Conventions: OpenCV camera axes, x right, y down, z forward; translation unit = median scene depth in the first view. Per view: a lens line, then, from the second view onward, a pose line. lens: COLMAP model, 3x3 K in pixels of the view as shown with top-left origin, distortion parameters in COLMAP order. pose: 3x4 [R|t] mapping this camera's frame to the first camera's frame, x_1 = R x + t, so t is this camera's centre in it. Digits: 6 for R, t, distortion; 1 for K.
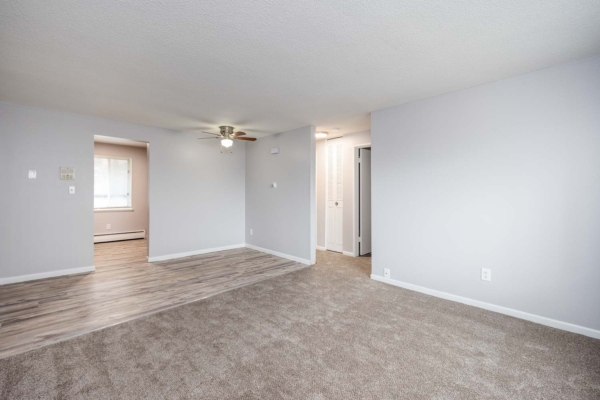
lens RADIAL K [[265.2, 0, 297.1], [0, 265.2, 193.5], [0, 0, 1]] dist [-0.000015, -0.000098]
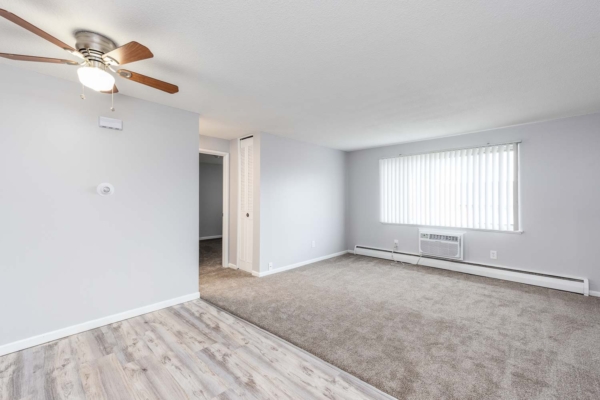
lens RADIAL K [[252.5, 0, 284.9], [0, 252.5, 199.6], [0, 0, 1]] dist [0.000698, 0.000092]
pose [[-0.032850, 0.003049, 0.999456, -0.882834], [0.009364, 0.999952, -0.002743, -0.014326], [-0.999416, 0.009269, -0.032877, 0.981909]]
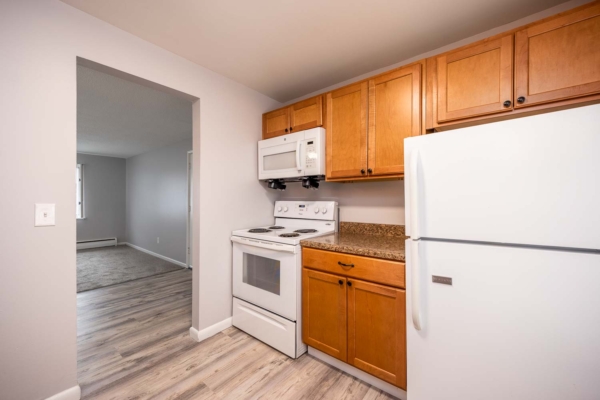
lens RADIAL K [[236.5, 0, 301.3], [0, 236.5, 202.7], [0, 0, 1]] dist [-0.000175, -0.000126]
pose [[-0.990460, 0.001335, -0.137797, -1.102242], [-0.001103, 0.999844, 0.017616, -0.015301], [0.137799, 0.017600, -0.990304, 1.825633]]
